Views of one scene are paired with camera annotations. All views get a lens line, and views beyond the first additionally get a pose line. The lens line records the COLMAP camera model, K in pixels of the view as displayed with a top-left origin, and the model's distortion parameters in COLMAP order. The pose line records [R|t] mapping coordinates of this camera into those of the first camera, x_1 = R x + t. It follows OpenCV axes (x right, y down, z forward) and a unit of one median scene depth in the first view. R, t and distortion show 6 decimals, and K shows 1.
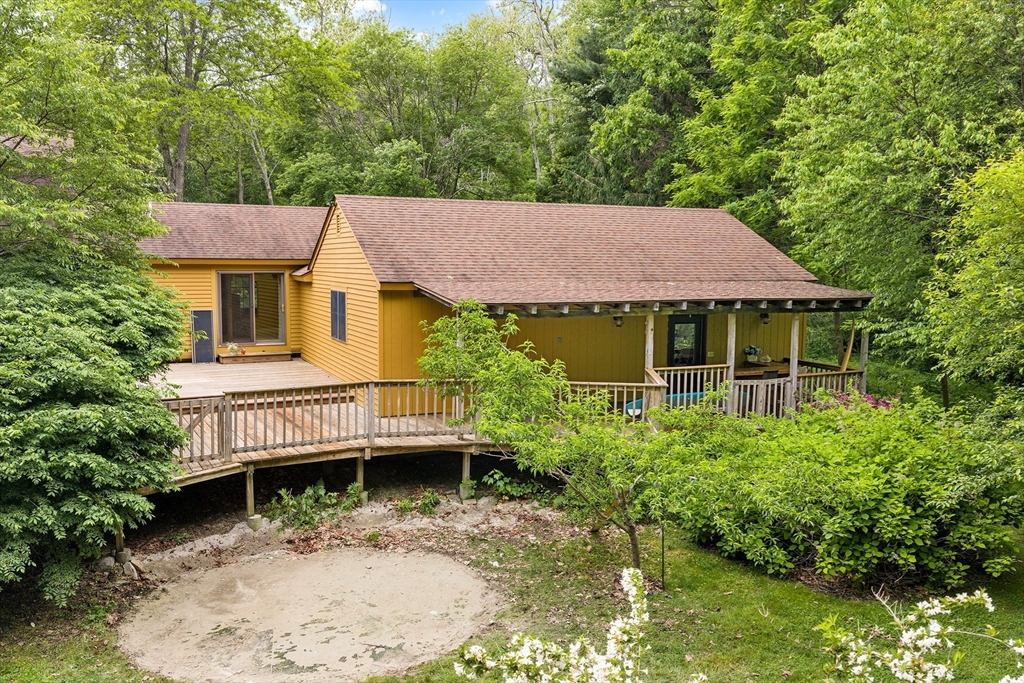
lens RADIAL K [[823.6, 0, 524.1], [0, 823.6, 342.9], [0, 0, 1]] dist [0.007398, 0.002533]
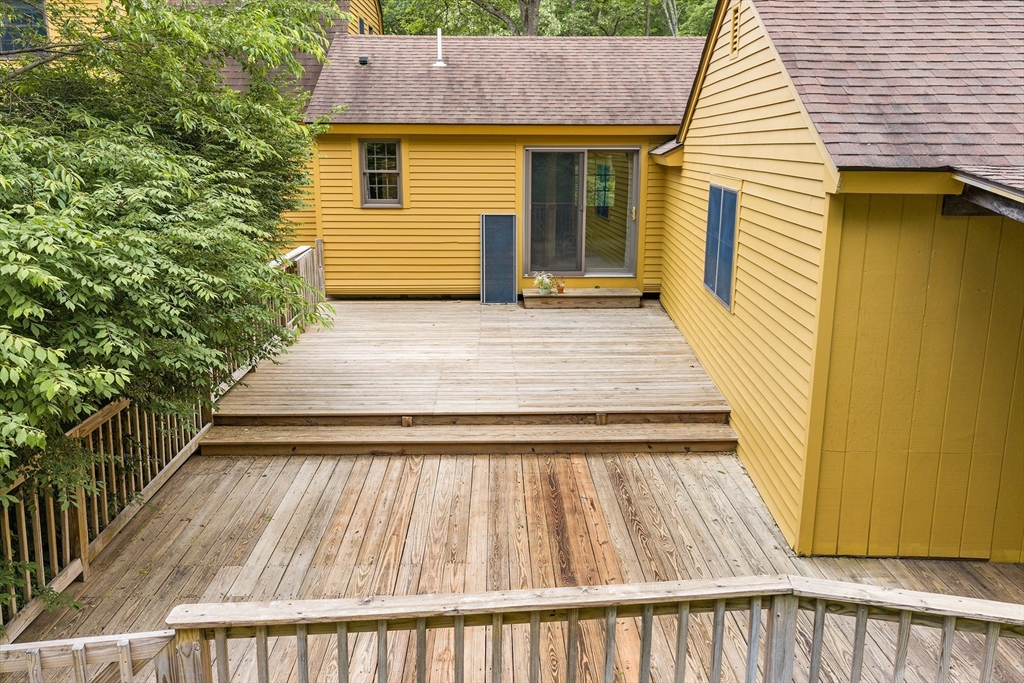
lens RADIAL K [[823.6, 0, 524.1], [0, 823.6, 342.9], [0, 0, 1]] dist [0.007398, 0.002533]
pose [[0.883578, 0.102920, -0.456834, -0.094588], [-0.039847, 0.988535, 0.145638, -0.035270], [0.466586, -0.110479, 0.877549, 0.477590]]
